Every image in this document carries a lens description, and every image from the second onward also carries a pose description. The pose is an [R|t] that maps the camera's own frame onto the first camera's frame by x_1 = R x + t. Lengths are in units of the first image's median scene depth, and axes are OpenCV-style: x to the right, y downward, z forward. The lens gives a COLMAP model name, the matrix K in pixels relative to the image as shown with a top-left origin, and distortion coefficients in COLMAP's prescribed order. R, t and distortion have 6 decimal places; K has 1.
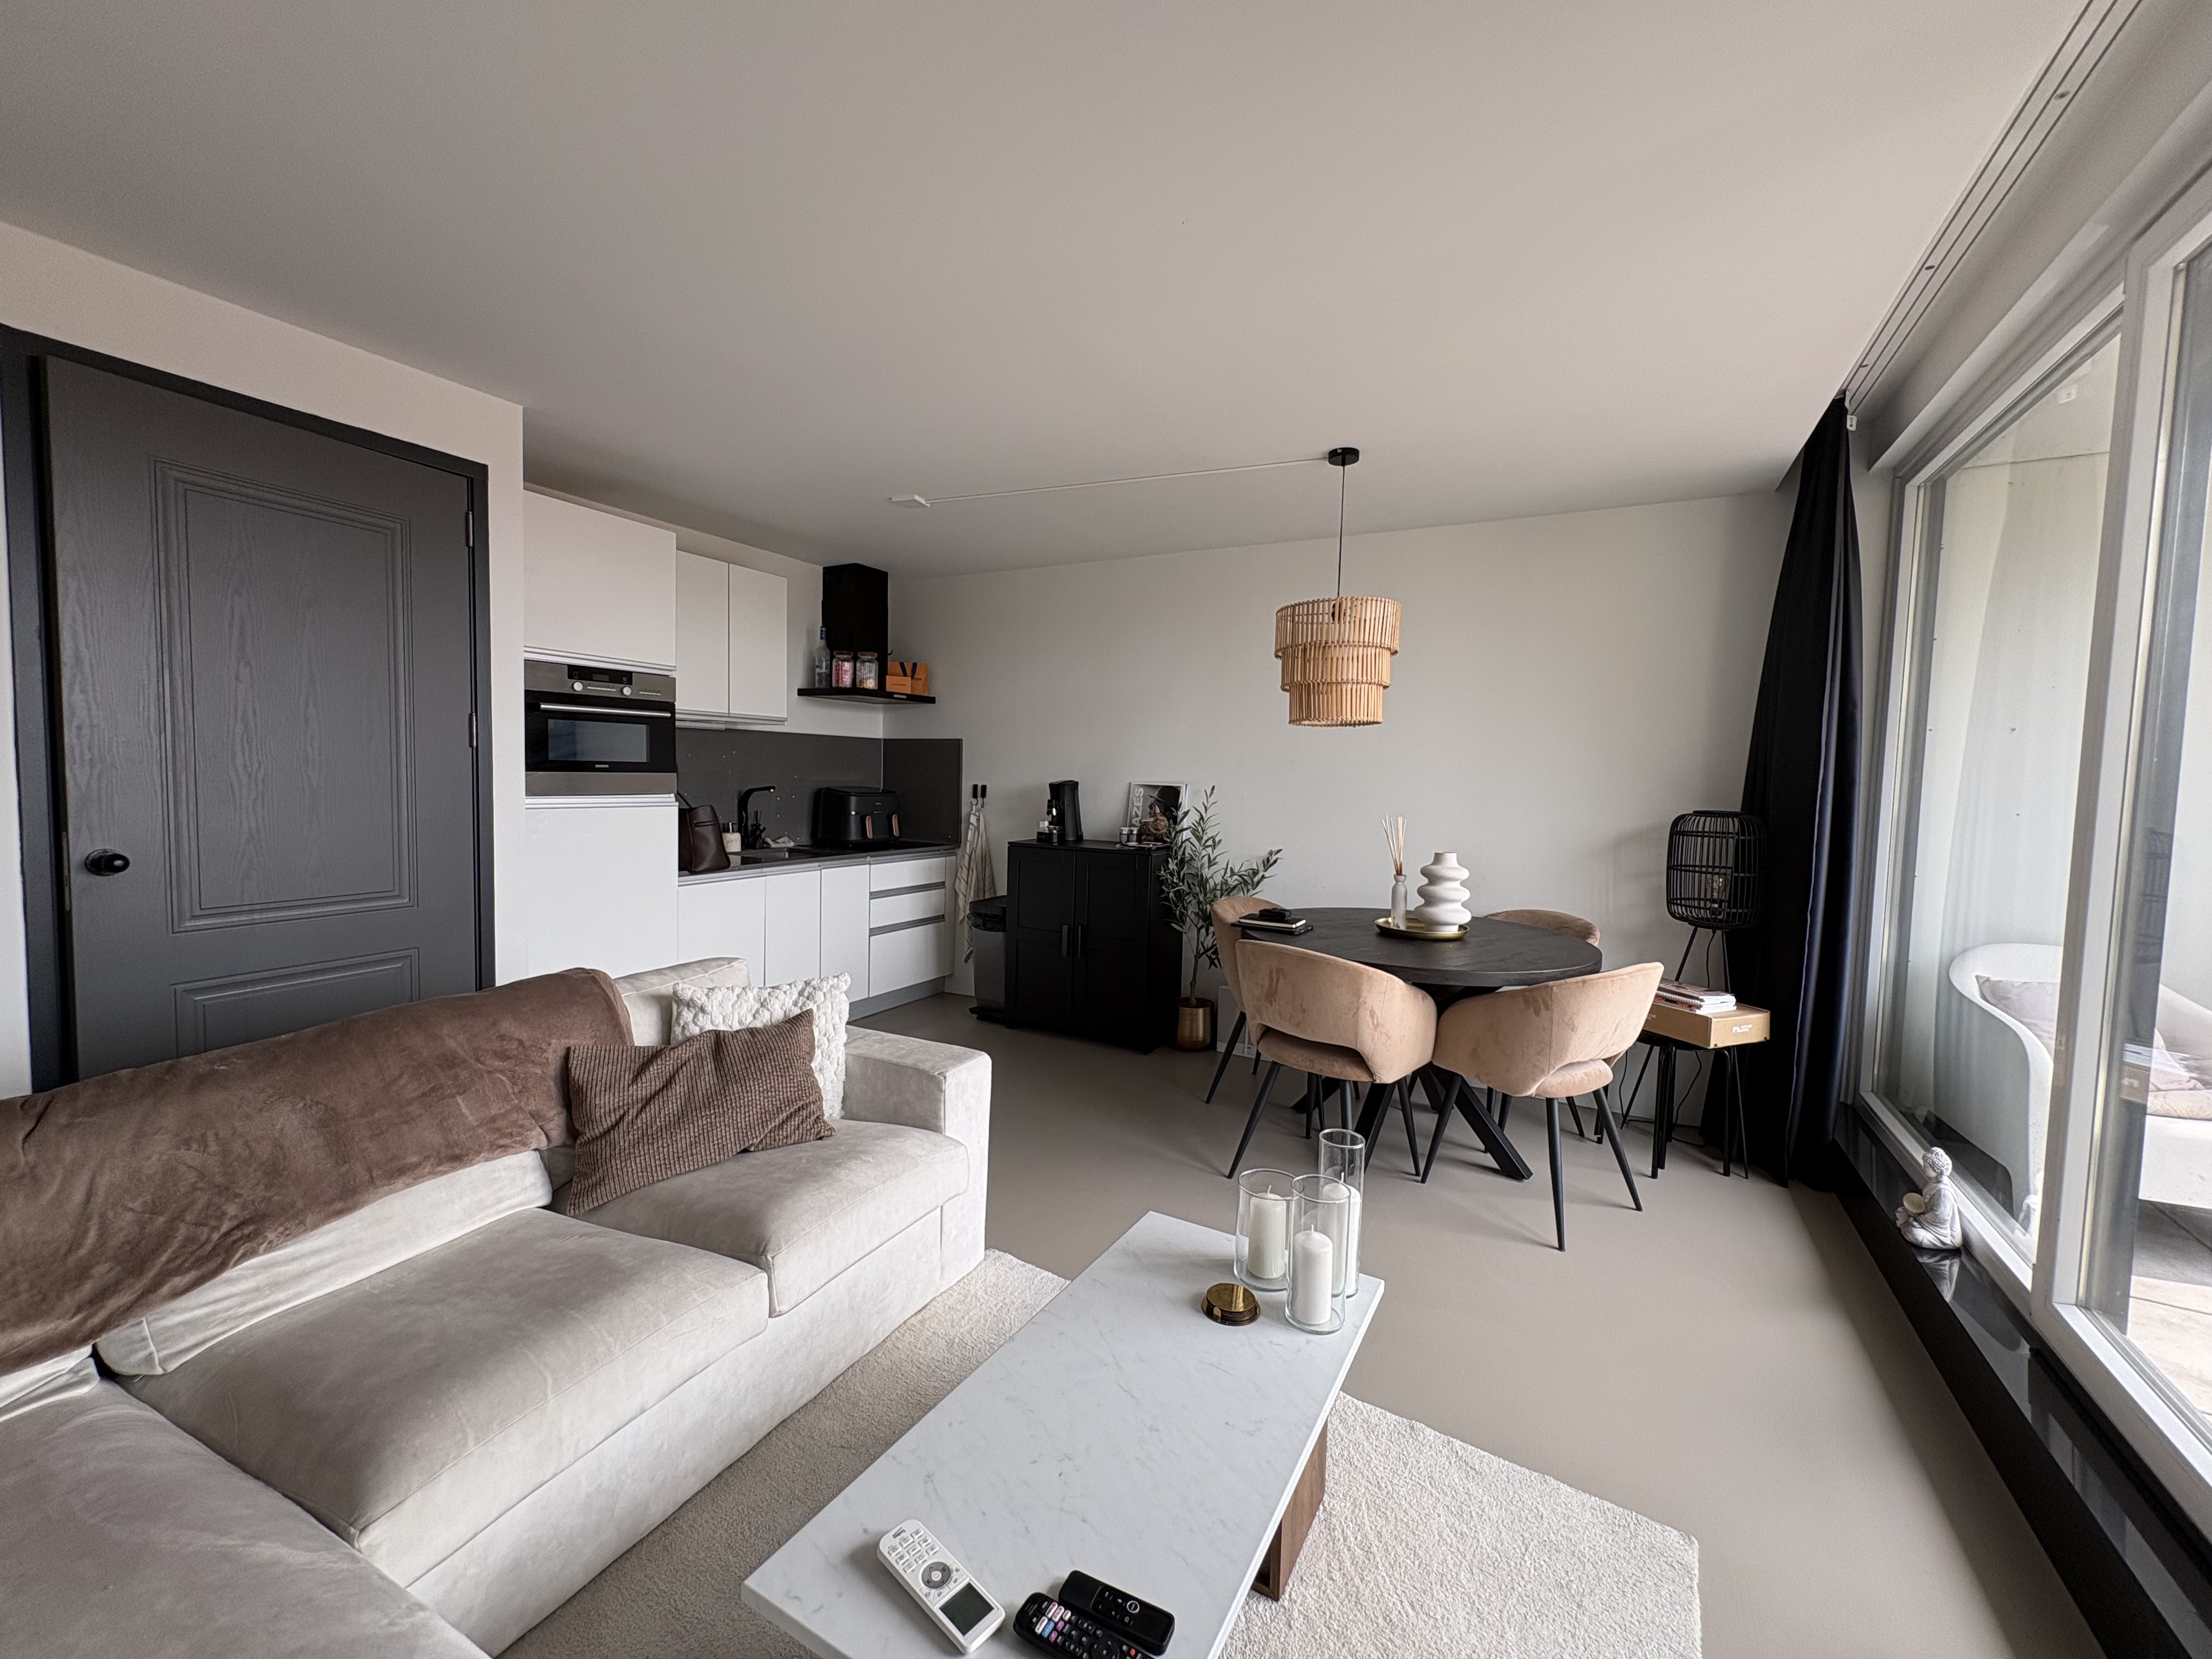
lens RADIAL K [[885.3, 0, 1109.8], [0, 885.3, 828.6], [0, 0, 1]] dist [0.001021, -0.000122]
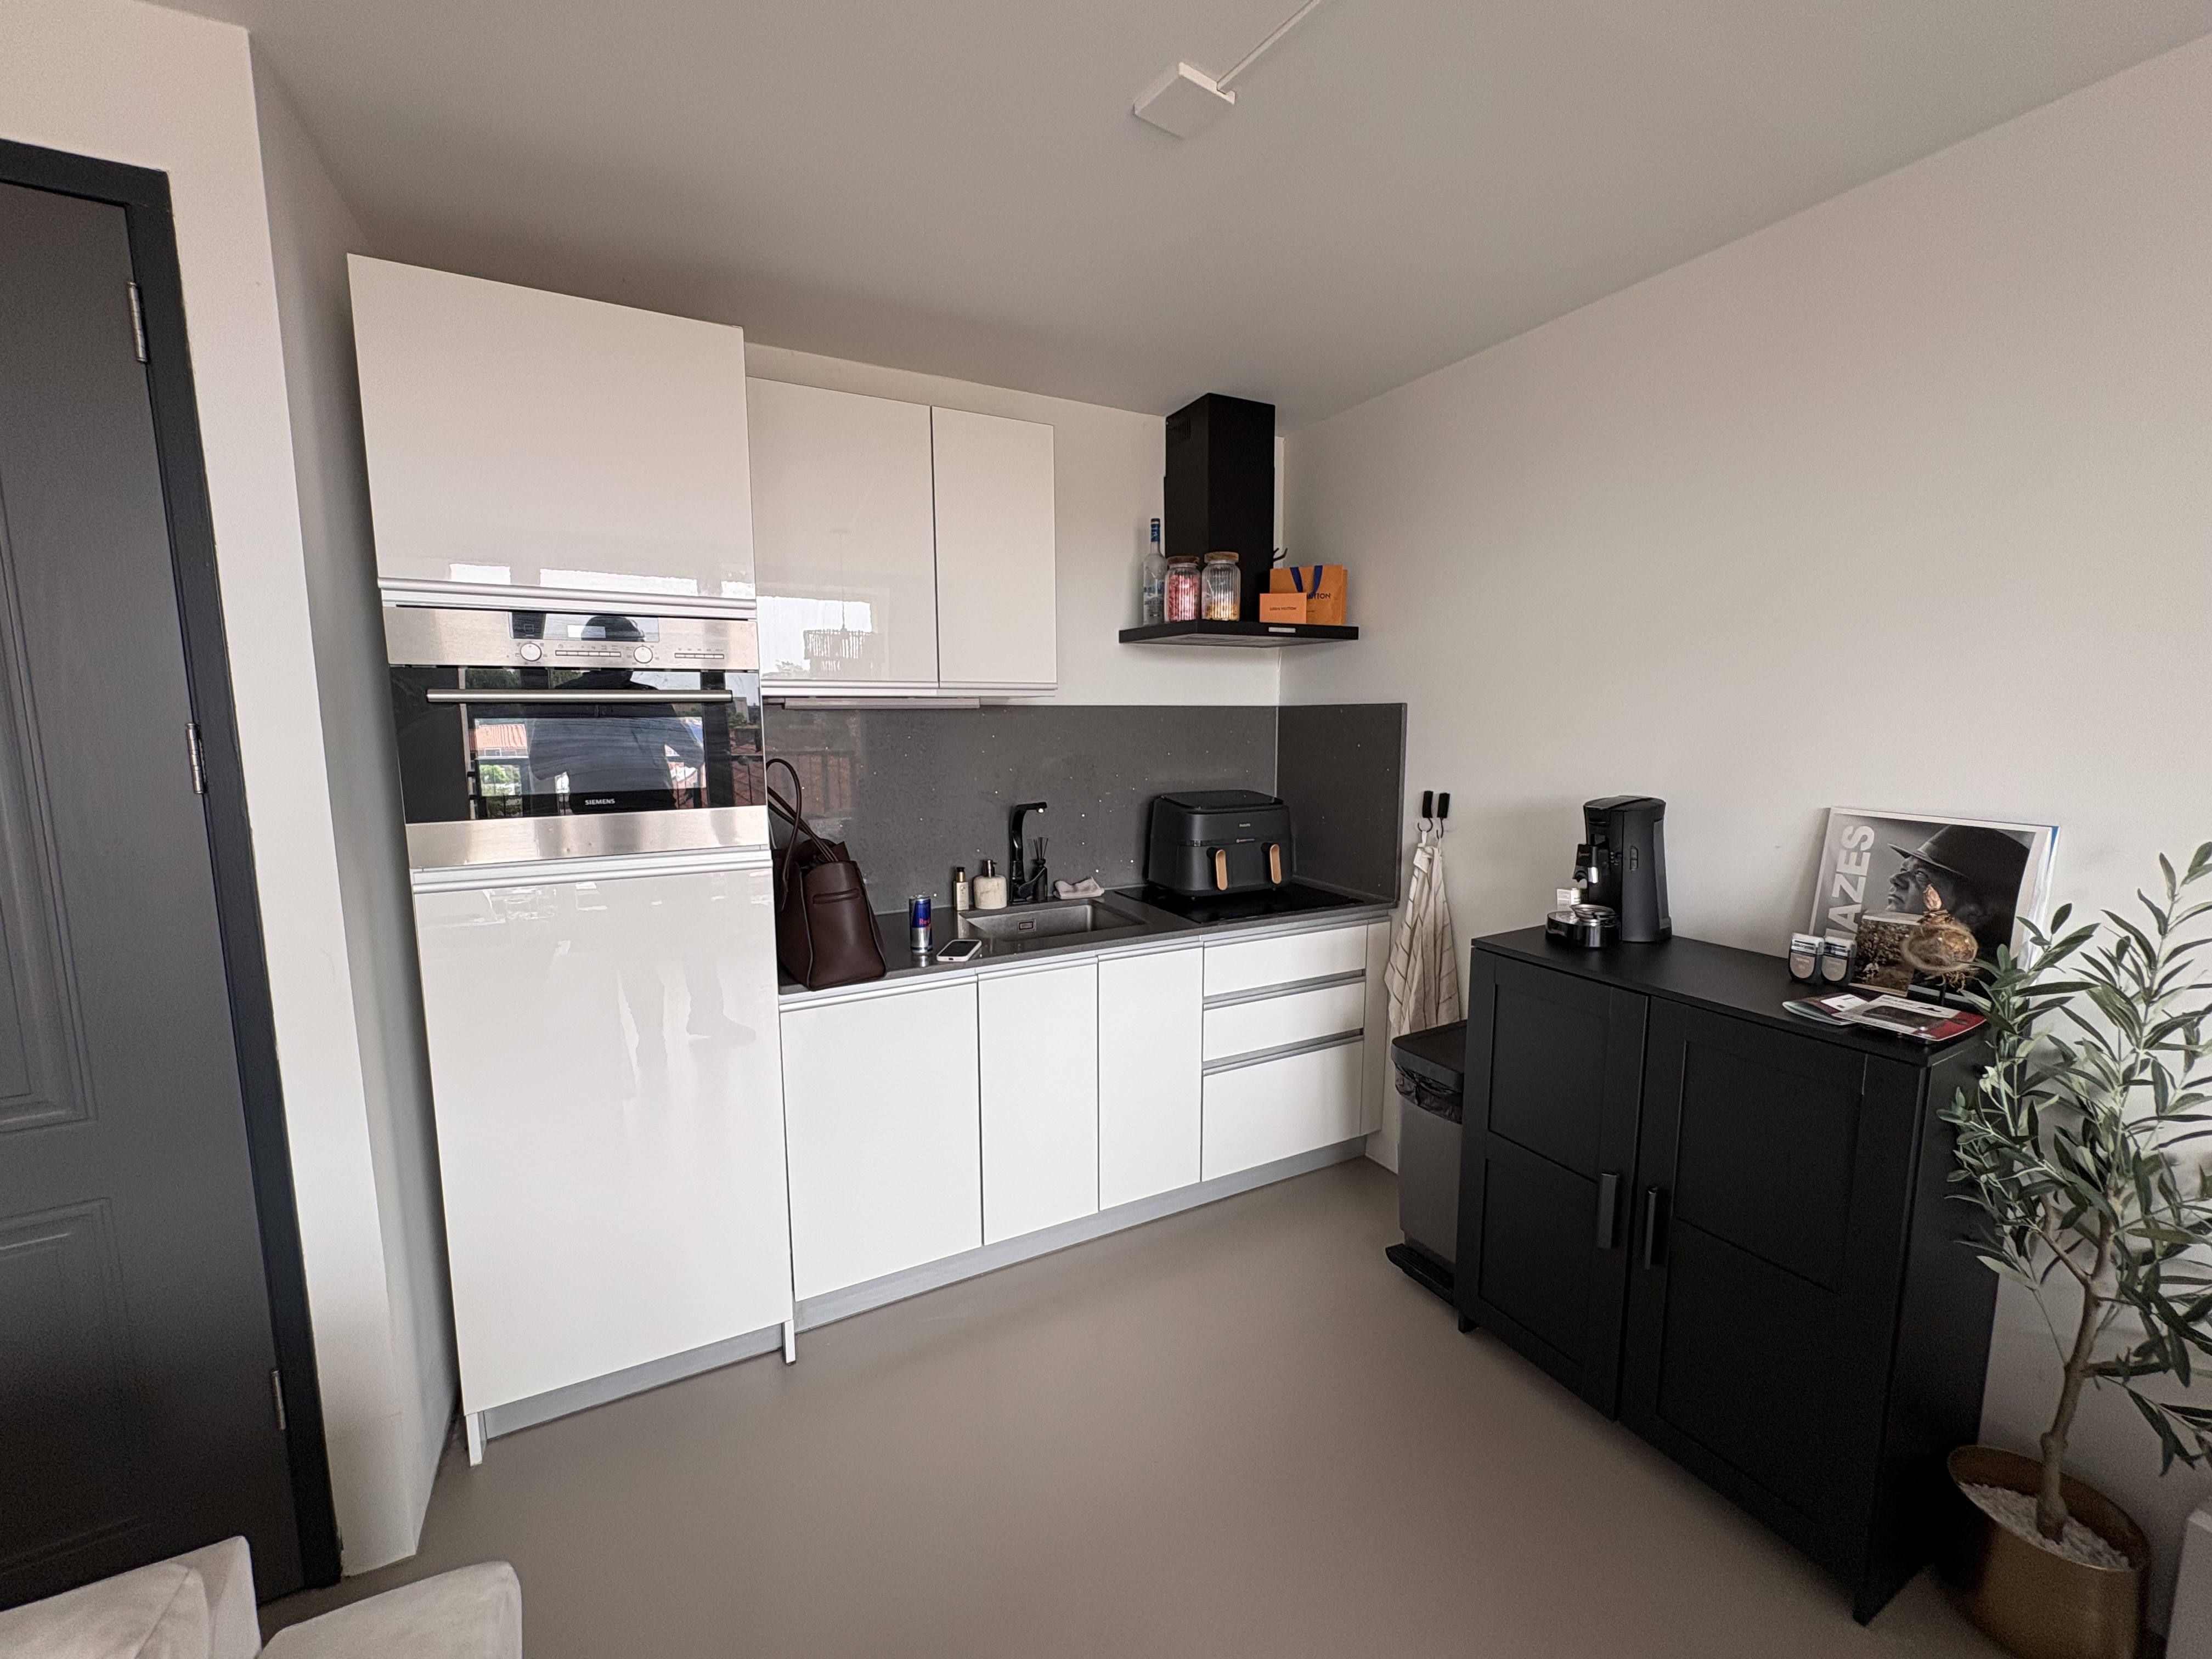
lens RADIAL K [[885.3, 0, 1109.8], [0, 885.3, 828.6], [0, 0, 1]] dist [0.001021, -0.000122]
pose [[0.831628, 0.040915, -0.553824, -0.020948], [-0.010151, 0.998236, 0.058505, -0.060486], [0.555241, -0.043032, 0.830576, 0.500690]]
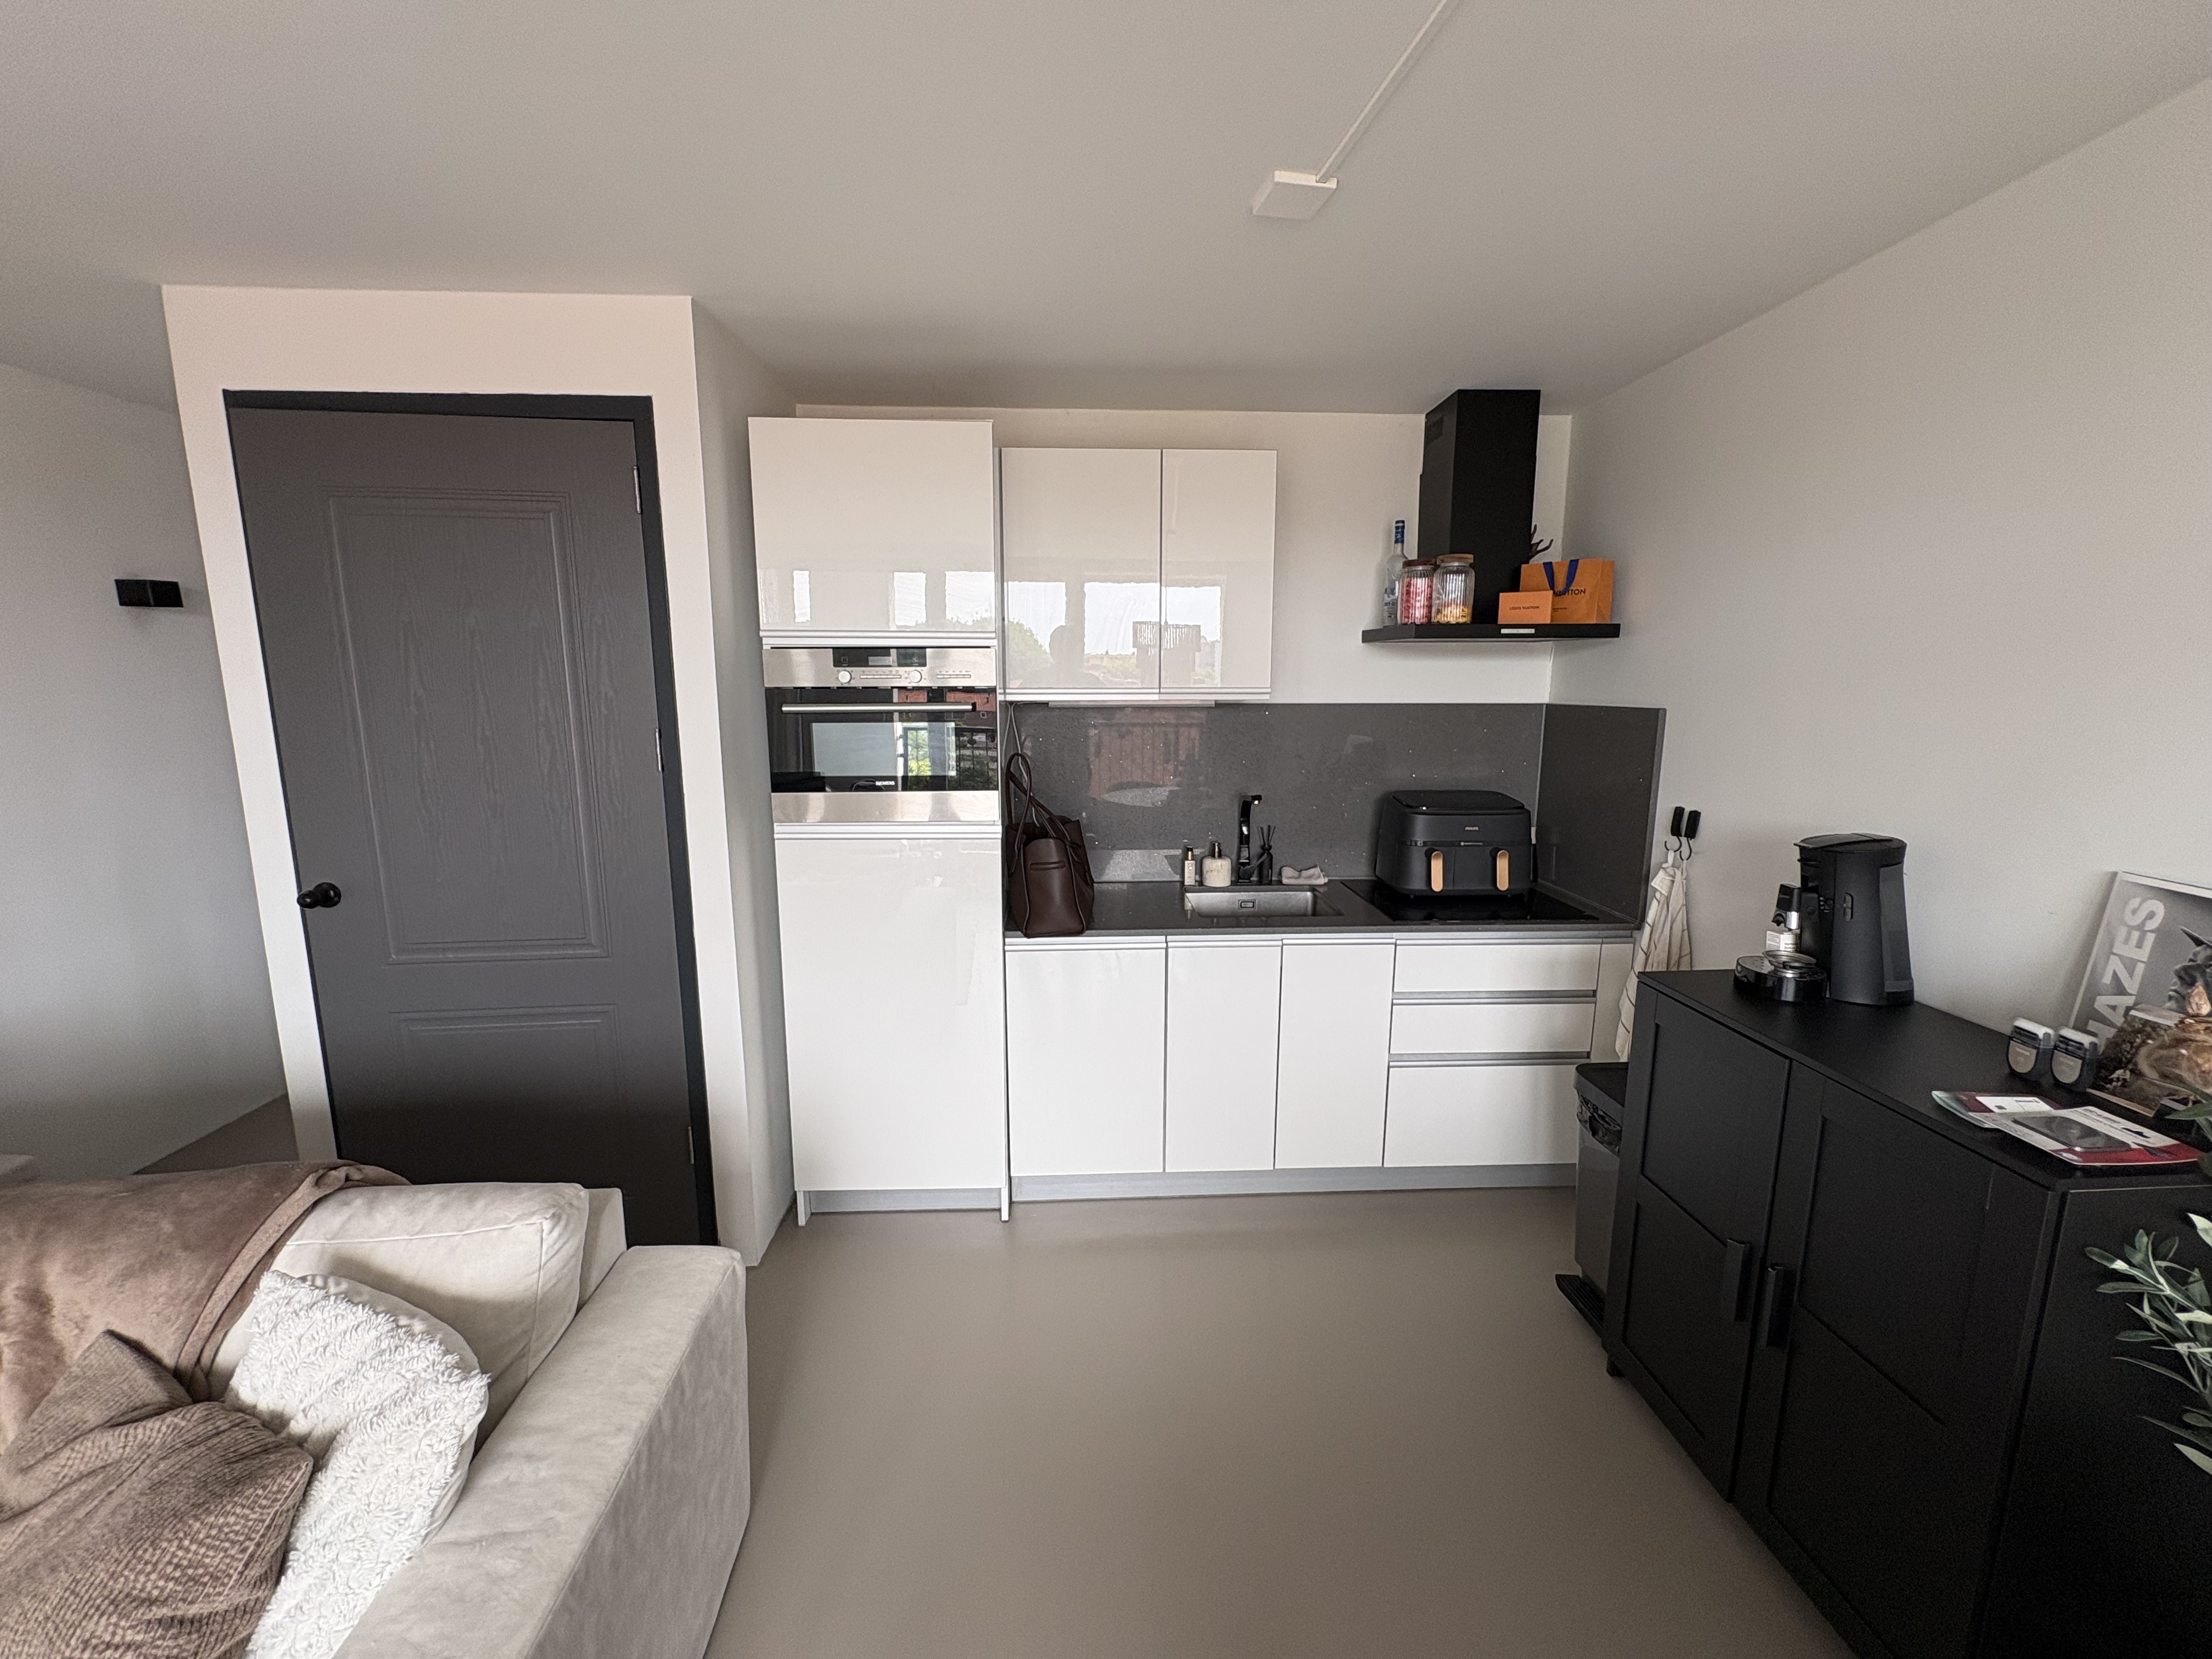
lens RADIAL K [[885.3, 0, 1109.8], [0, 885.3, 828.6], [0, 0, 1]] dist [0.001021, -0.000122]
pose [[0.515644, 0.116221, -0.848884, 0.098727], [-0.042325, 0.993003, 0.110242, -0.083088], [0.855757, -0.020916, 0.516955, 0.534704]]
